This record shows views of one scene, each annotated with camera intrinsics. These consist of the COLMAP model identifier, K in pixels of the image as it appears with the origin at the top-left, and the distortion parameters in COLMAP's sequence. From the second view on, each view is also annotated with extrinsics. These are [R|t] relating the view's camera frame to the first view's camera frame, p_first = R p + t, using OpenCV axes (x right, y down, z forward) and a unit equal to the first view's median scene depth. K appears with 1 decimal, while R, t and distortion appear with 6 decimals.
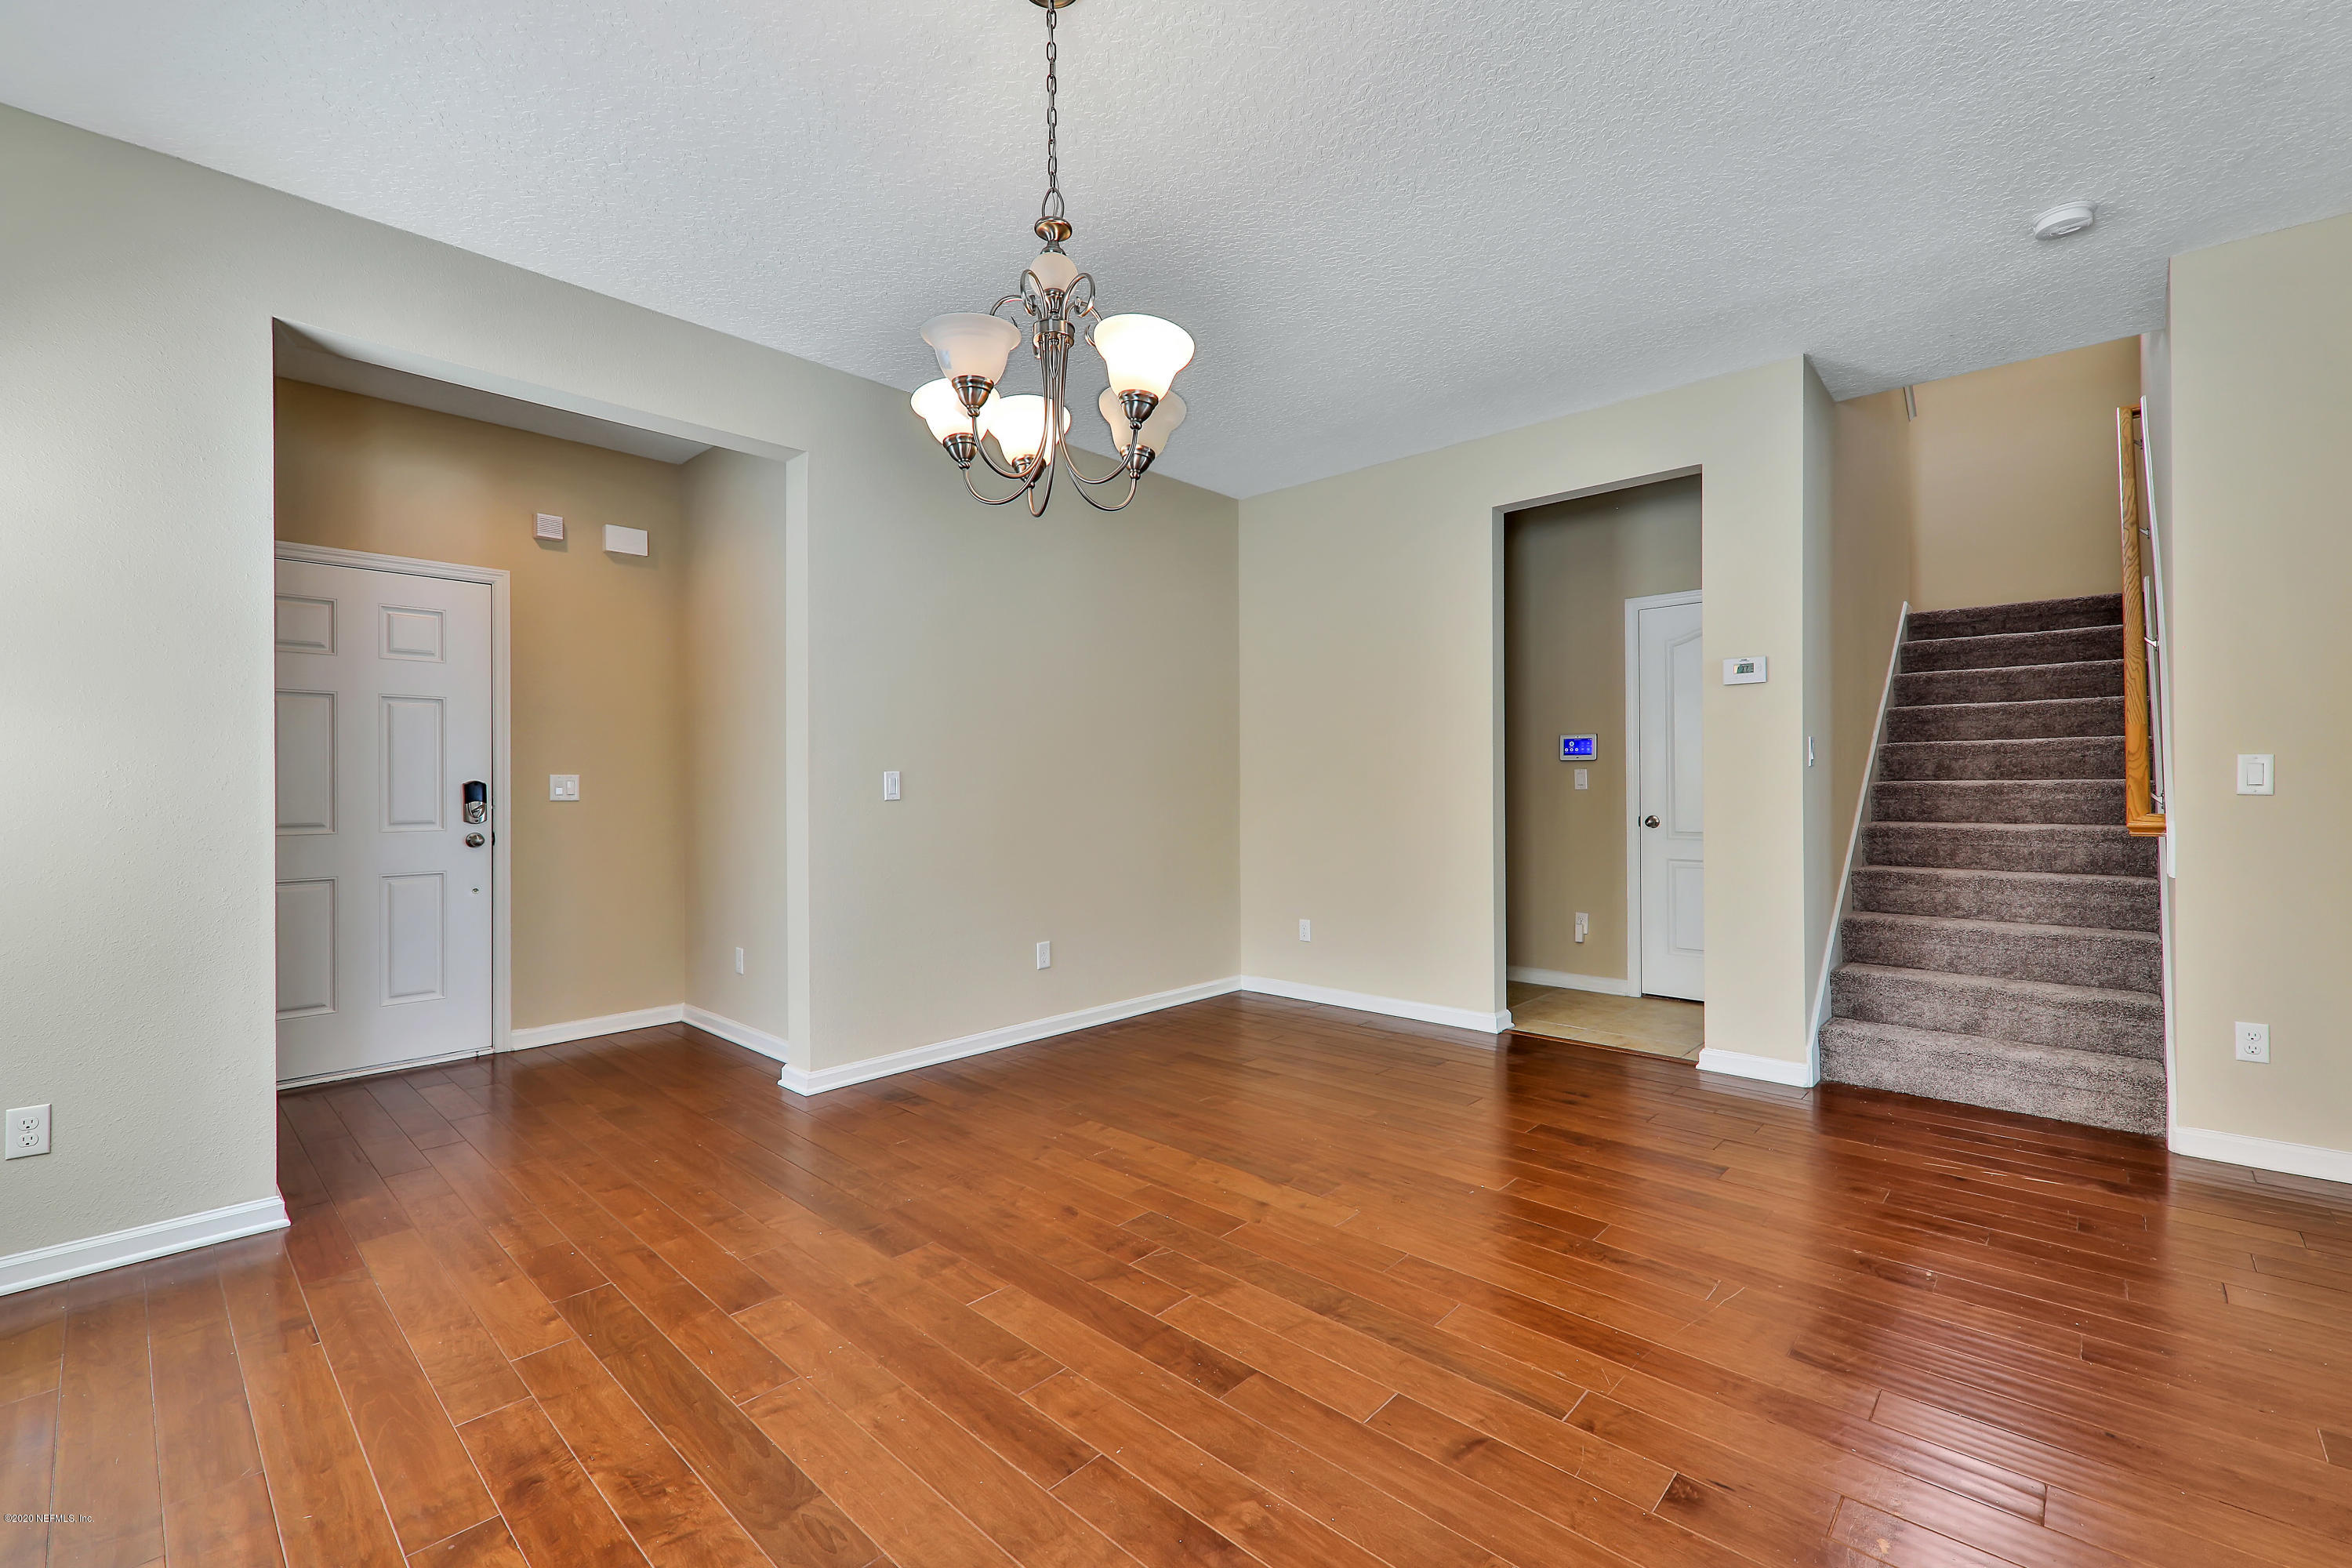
lens RADIAL K [[986.2, 0, 1183.0], [0, 986.2, 785.8], [0, 0, 1]] dist [0.002693, -0.005759]
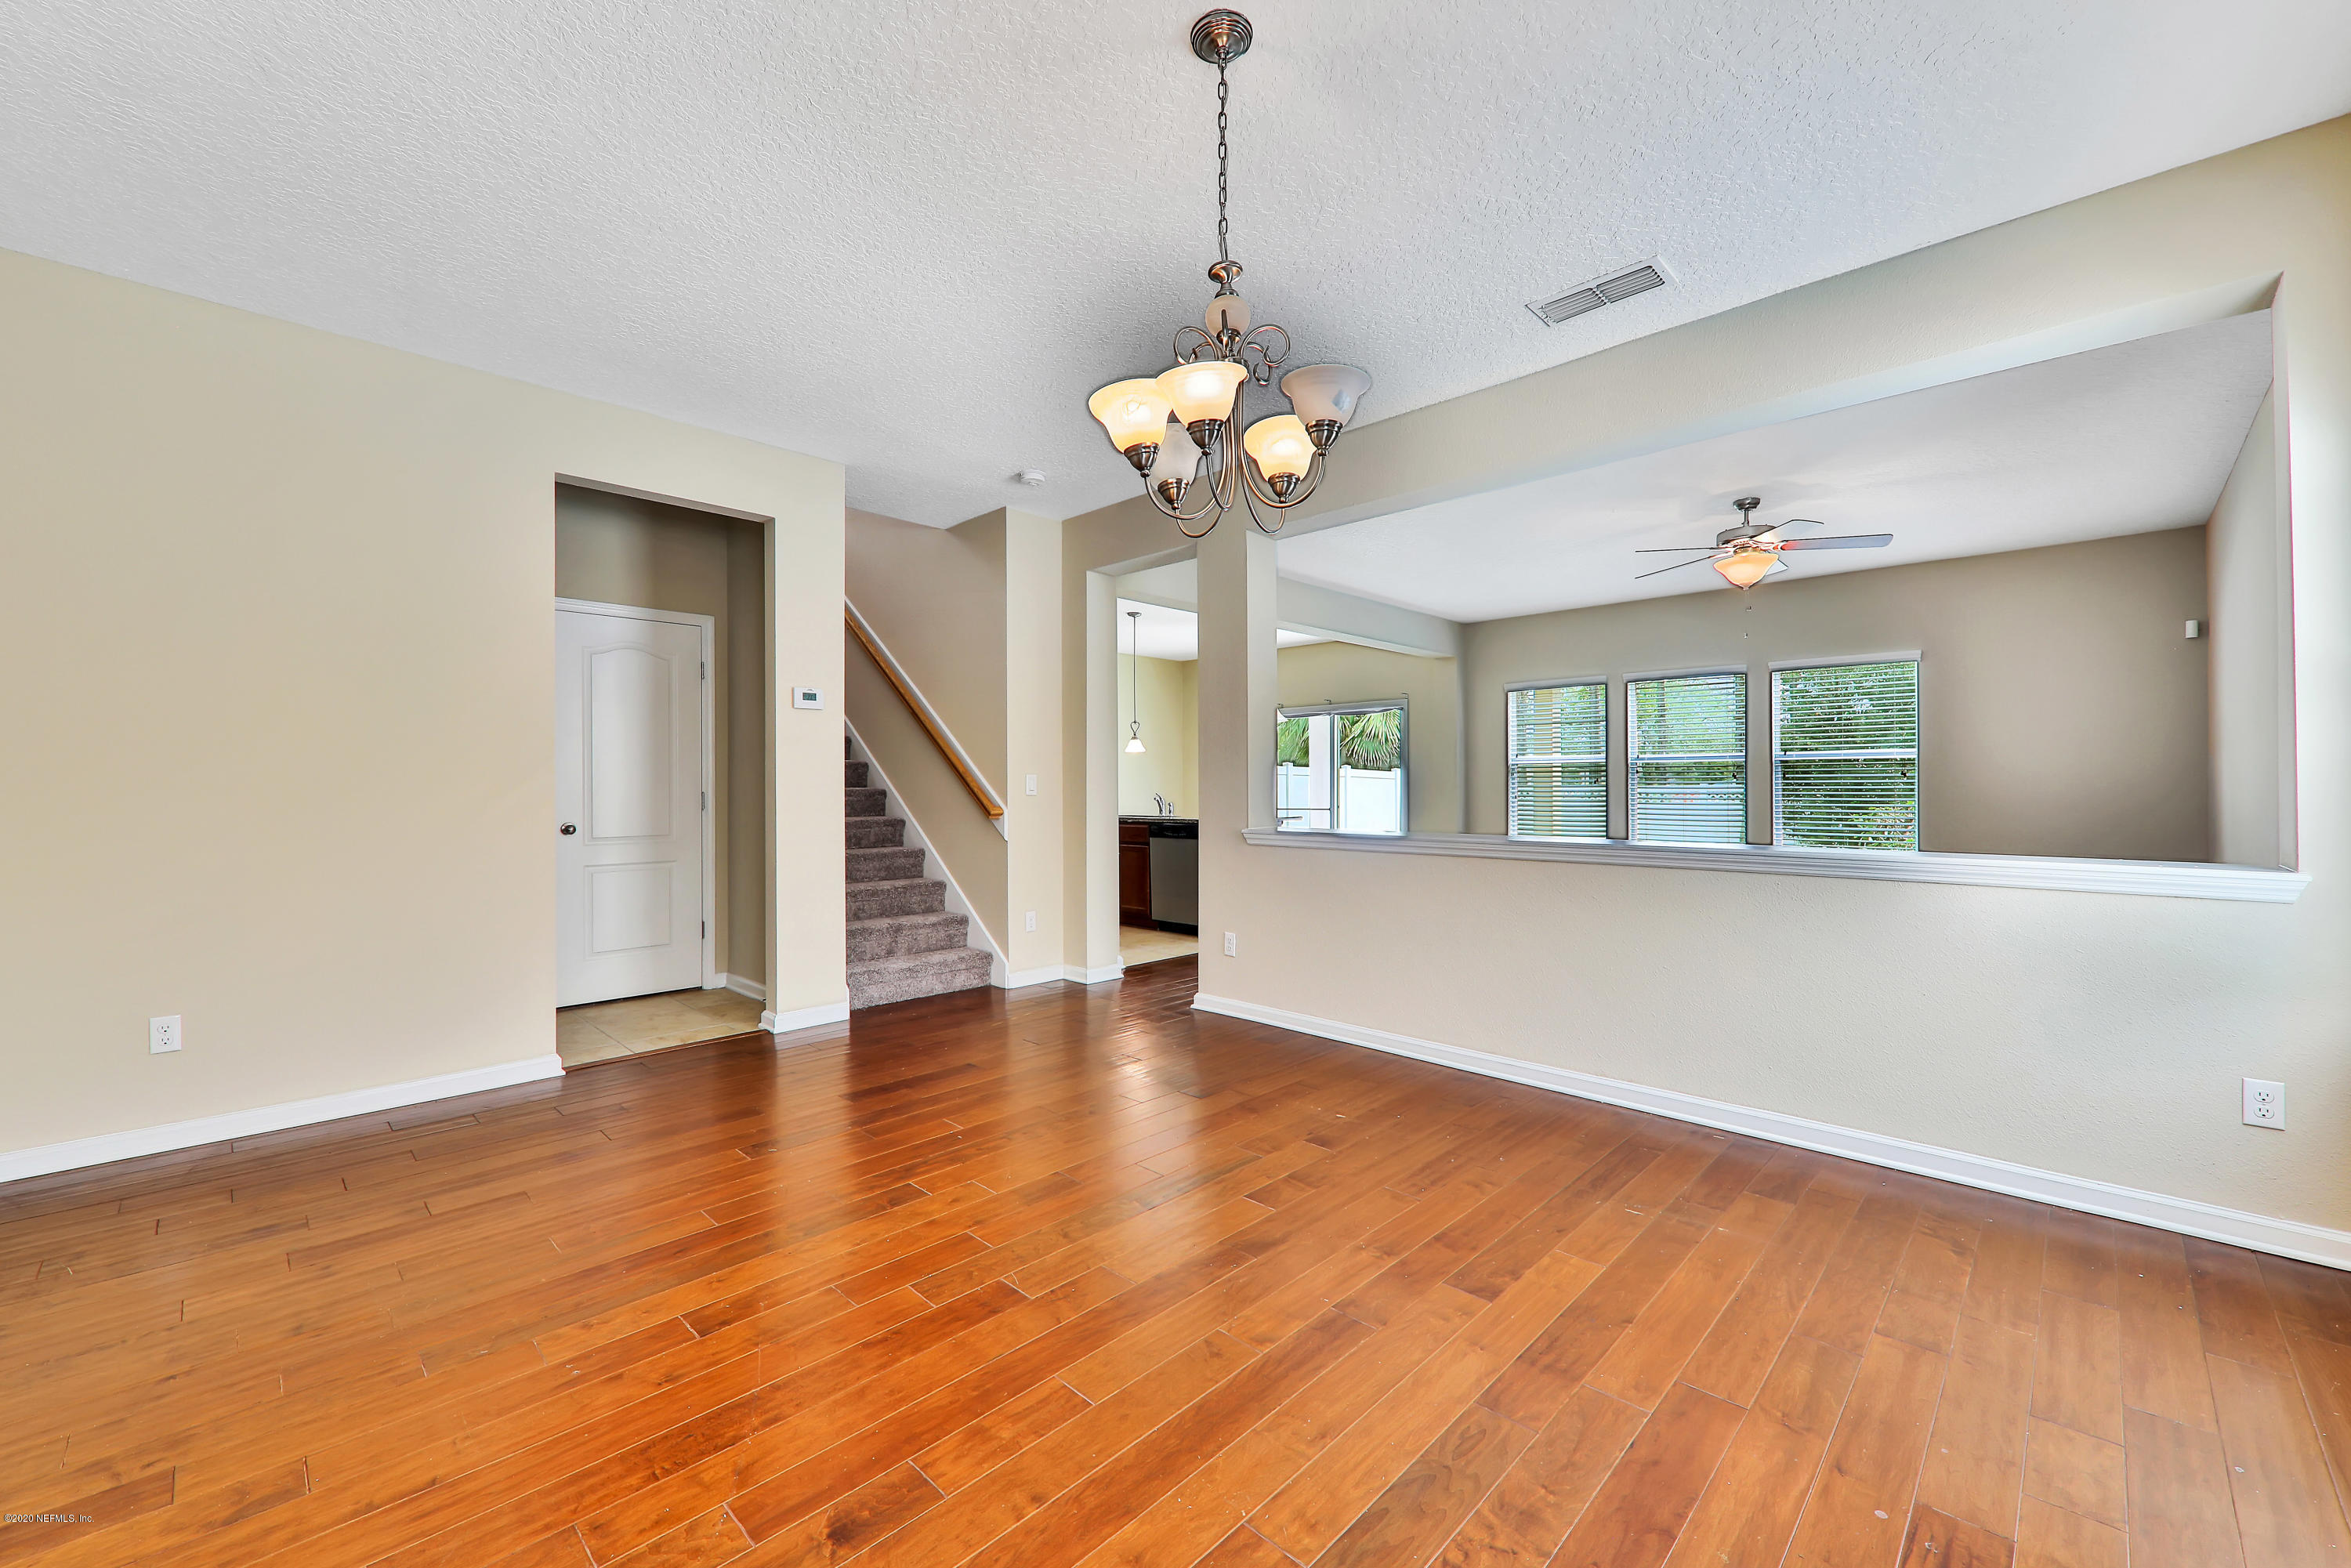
lens RADIAL K [[920.9, 0, 1165.3], [0, 920.9, 783.2], [0, 0, 1]] dist [0.015104, -0.008172]
pose [[0.033567, 0.009519, 0.999391, -0.789640], [0.004816, 0.999941, -0.009686, 0.004699], [-0.999425, 0.005139, 0.033520, 0.712238]]
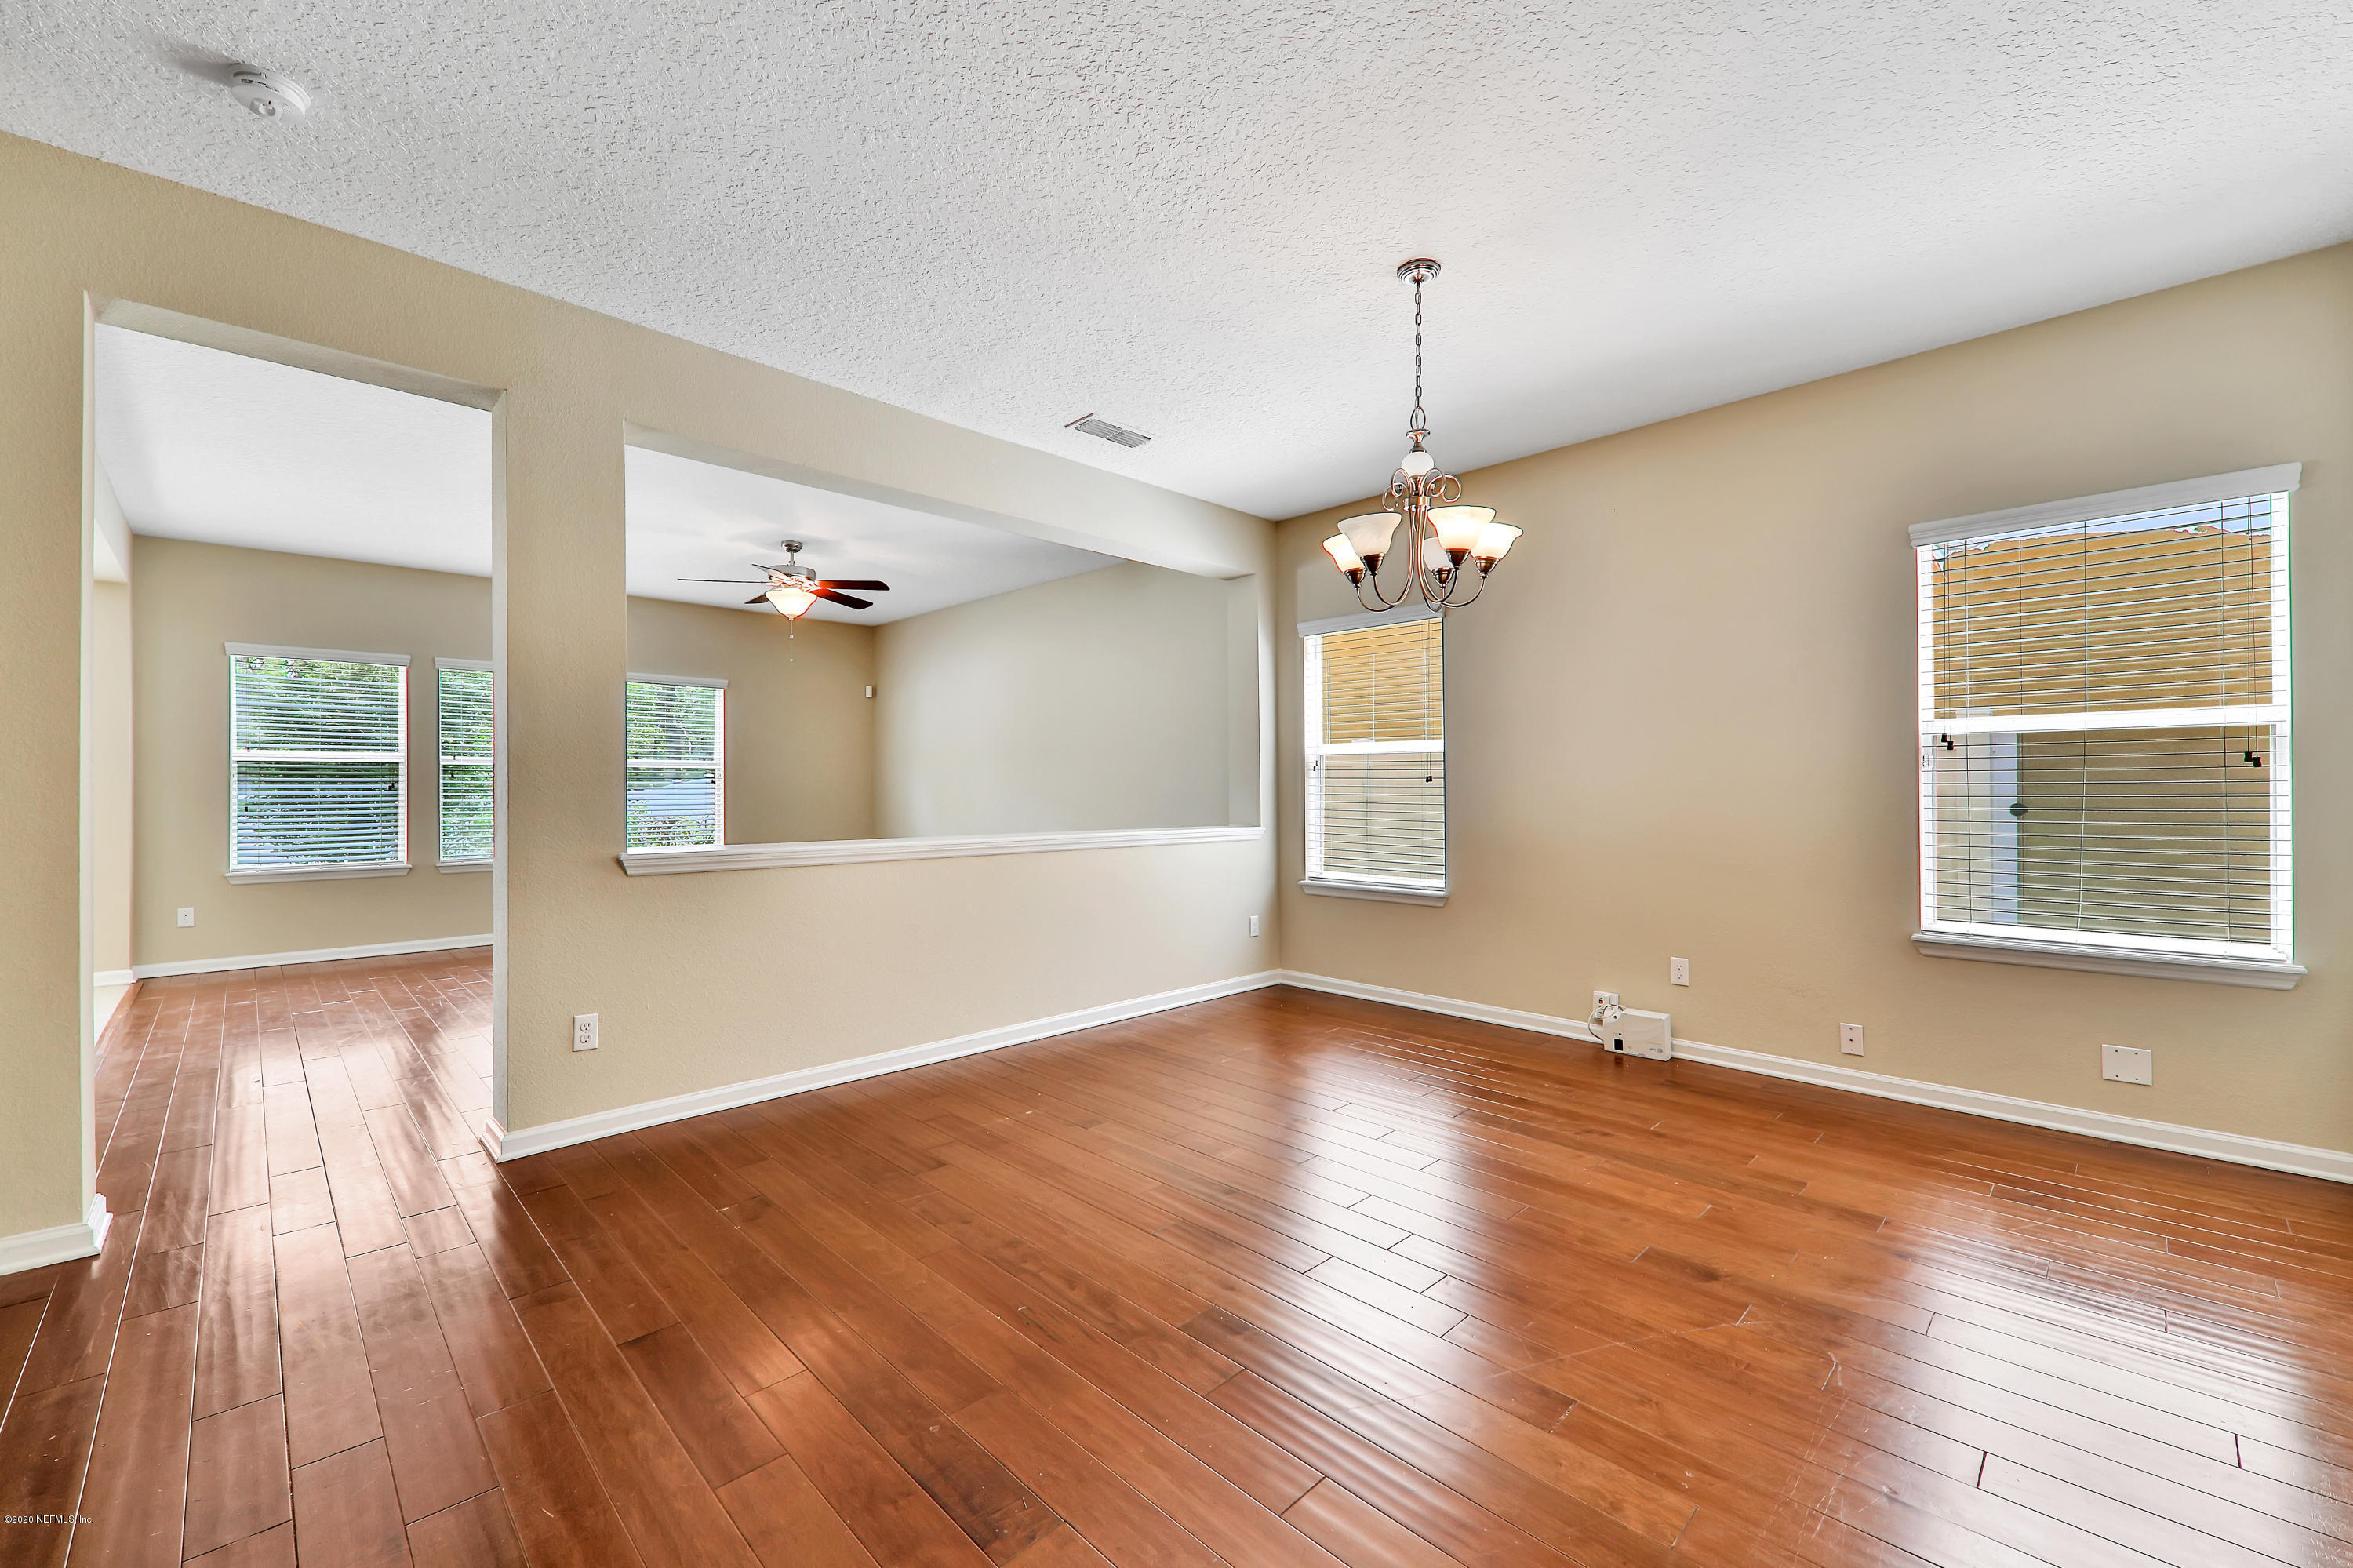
lens RADIAL K [[943.6, 0, 1168.2], [0, 943.6, 782.1], [0, 0, 1]] dist [0.010444, -0.004749]
pose [[-0.998337, 0.007943, 0.057091, 0.126875], [0.007649, 0.999956, -0.005369, -0.005946], [-0.057131, -0.004923, -0.998355, 1.738569]]
